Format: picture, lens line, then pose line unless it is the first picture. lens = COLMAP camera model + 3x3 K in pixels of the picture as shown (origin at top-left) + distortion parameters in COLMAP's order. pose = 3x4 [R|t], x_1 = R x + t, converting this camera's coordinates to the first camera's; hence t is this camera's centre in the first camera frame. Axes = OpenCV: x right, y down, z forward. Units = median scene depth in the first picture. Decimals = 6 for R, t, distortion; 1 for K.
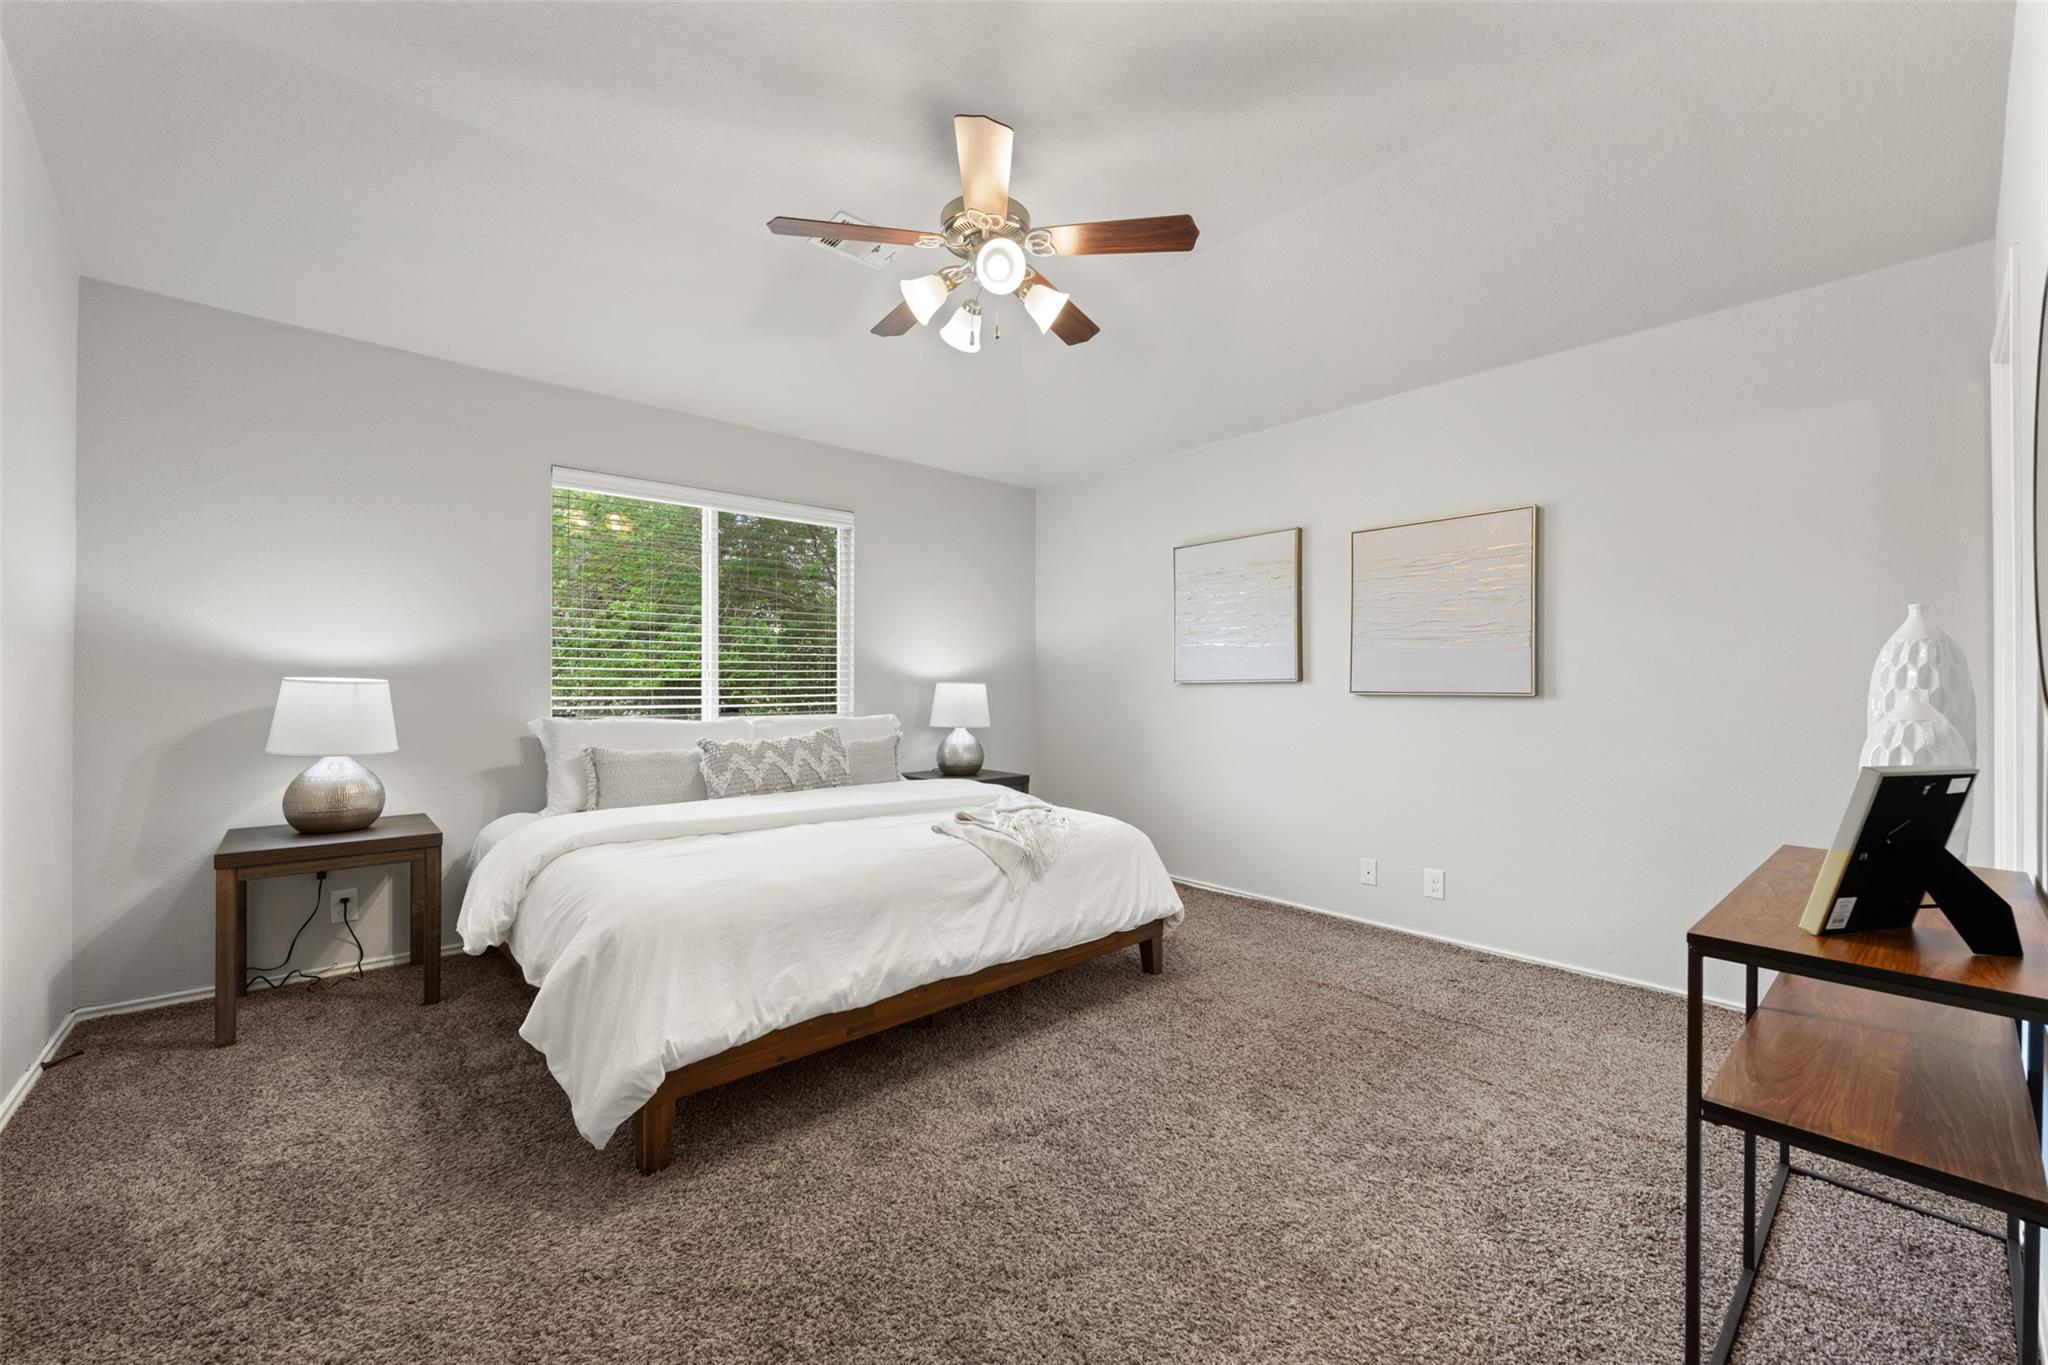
lens RADIAL K [[806.9, 0, 1024.1], [0, 806.9, 681.5], [0, 0, 1]] dist [-0.000811, -0.000216]
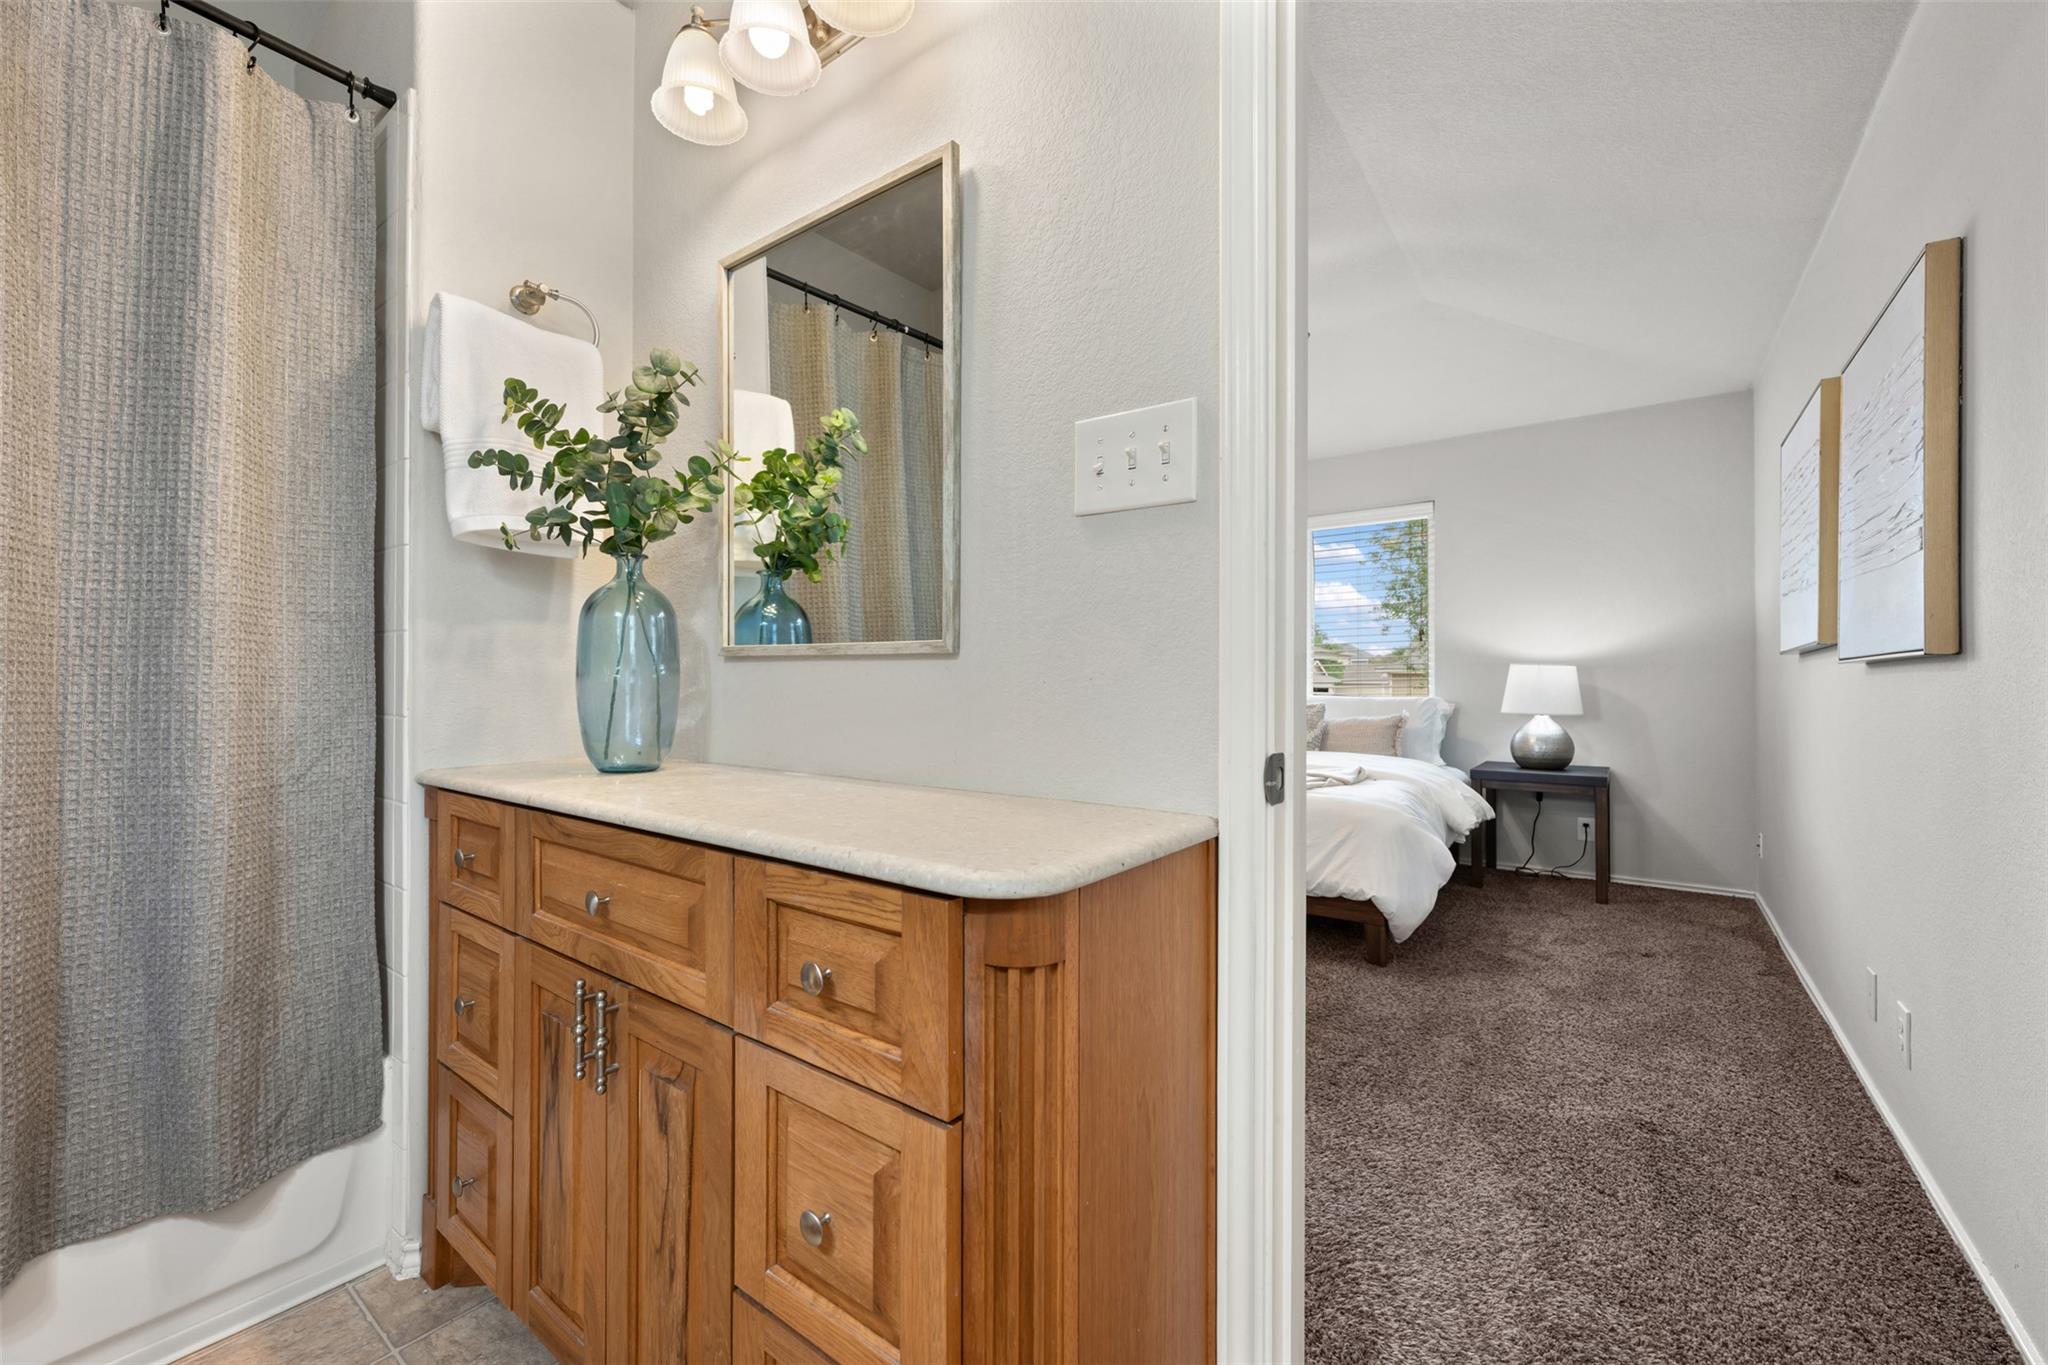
lens RADIAL K [[813.6, 0, 1024.0], [0, 813.6, 676.8], [0, 0, 1]] dist [-0.000754, -0.000019]
pose [[0.204230, -0.010410, -0.978867, 1.125233], [0.000862, 0.999945, -0.010454, 0.041265], [0.978922, 0.001291, 0.204228, 0.442240]]
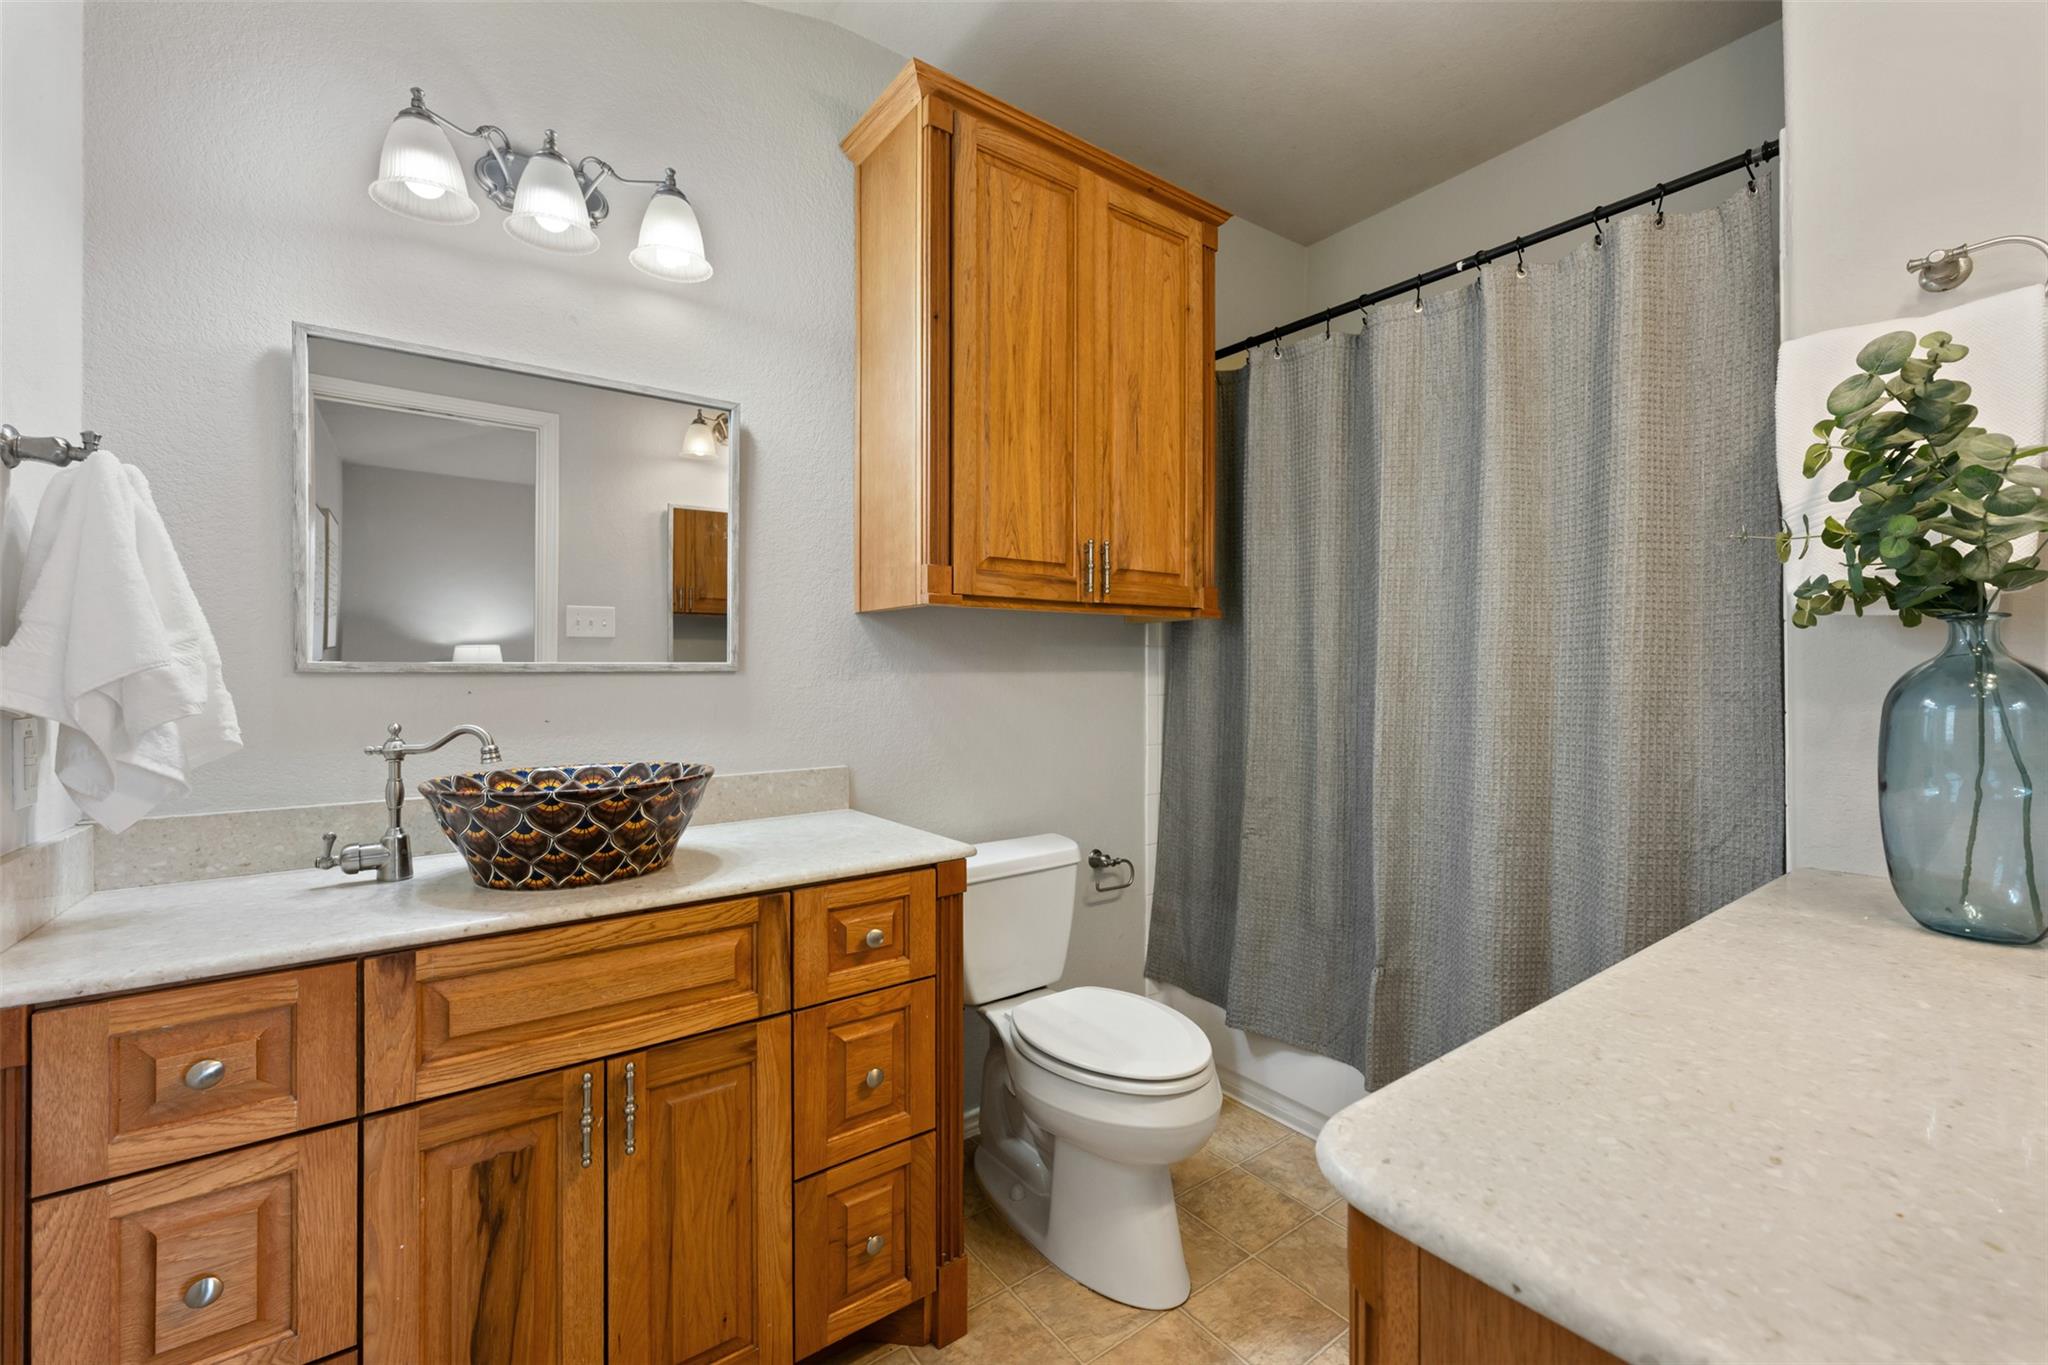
lens RADIAL K [[834.6, 0, 1017.3], [0, 834.6, 671.2], [0, 0, 1]] dist [-0.000890, -0.000319]
pose [[-0.996010, 0.001971, 0.089216, 0.956832], [0.001394, 0.999978, -0.006532, -0.013508], [-0.089227, -0.006382, -0.995991, 0.684100]]
